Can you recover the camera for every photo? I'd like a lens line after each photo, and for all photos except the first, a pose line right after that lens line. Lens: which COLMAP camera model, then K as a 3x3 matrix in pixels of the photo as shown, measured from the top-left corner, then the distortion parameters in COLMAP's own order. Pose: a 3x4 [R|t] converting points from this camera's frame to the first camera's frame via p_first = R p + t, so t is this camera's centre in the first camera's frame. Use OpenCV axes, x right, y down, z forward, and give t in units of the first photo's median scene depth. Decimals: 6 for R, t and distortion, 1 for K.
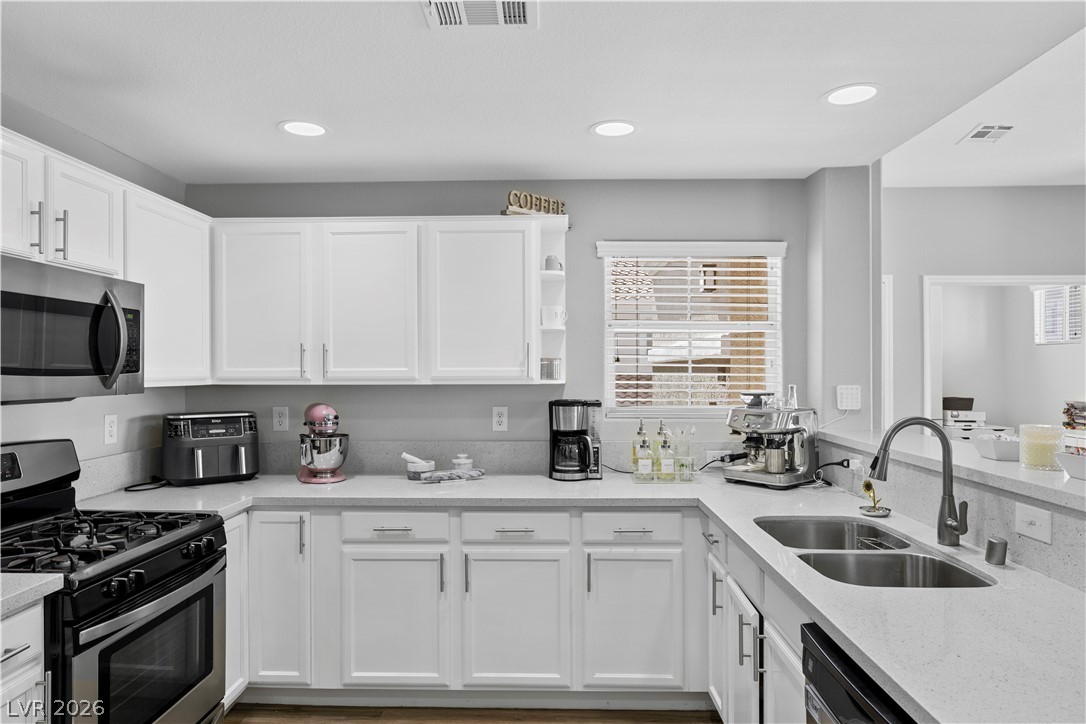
lens RADIAL K [[669.1, 0, 541.5], [0, 669.1, 370.6], [0, 0, 1]] dist [0.002462, -0.000165]
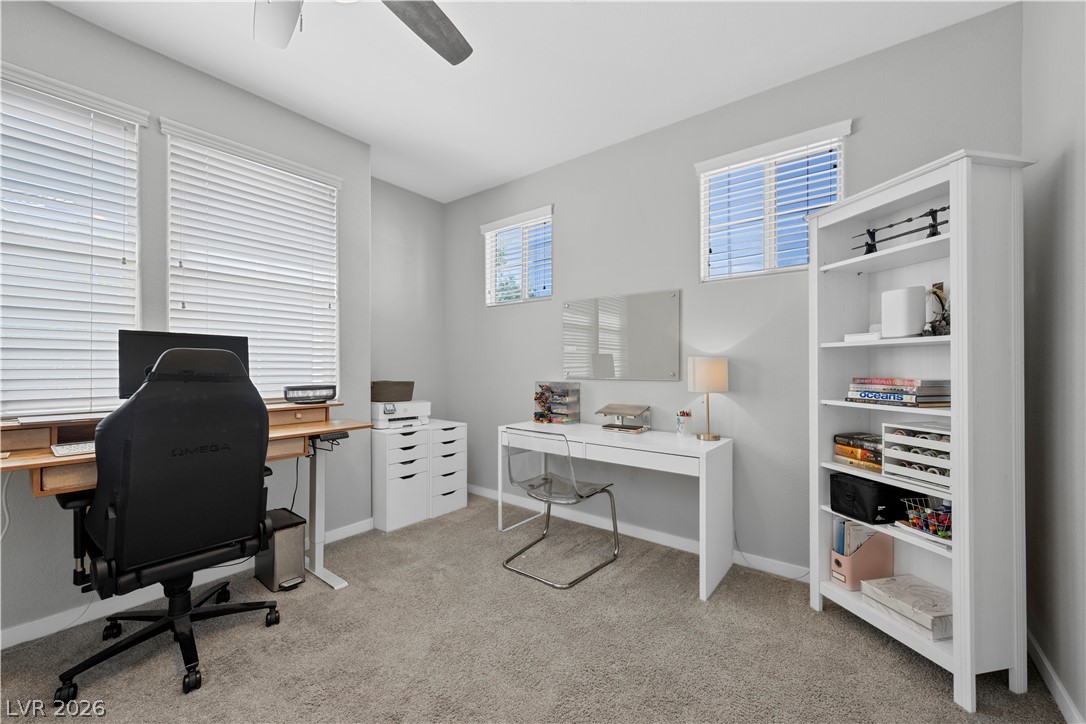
lens RADIAL K [[427.5, 0, 538.2], [0, 427.5, 362.6], [0, 0, 1]] dist [0.001494, -0.000081]
pose [[0.593794, 0.012775, 0.804515, 1.064327], [-0.003537, 0.999906, -0.013268, 0.078149], [-0.804609, 0.005033, 0.593784, 1.824919]]
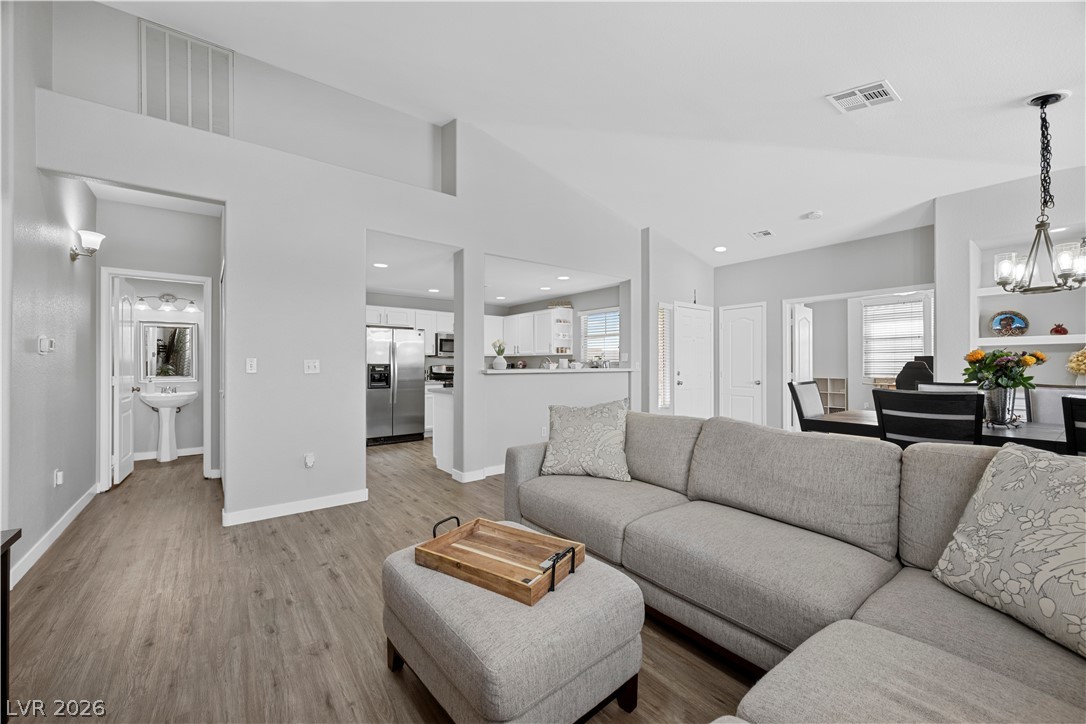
lens RADIAL K [[426.6, 0, 542.0], [0, 426.6, 368.0], [0, 0, 1]] dist [-0.000791, -0.000194]
pose [[0.636286, 0.005467, -0.771434, 1.716152], [-0.000735, 0.999979, 0.006480, 0.075718], [0.771453, -0.003556, 0.636277, -0.509386]]
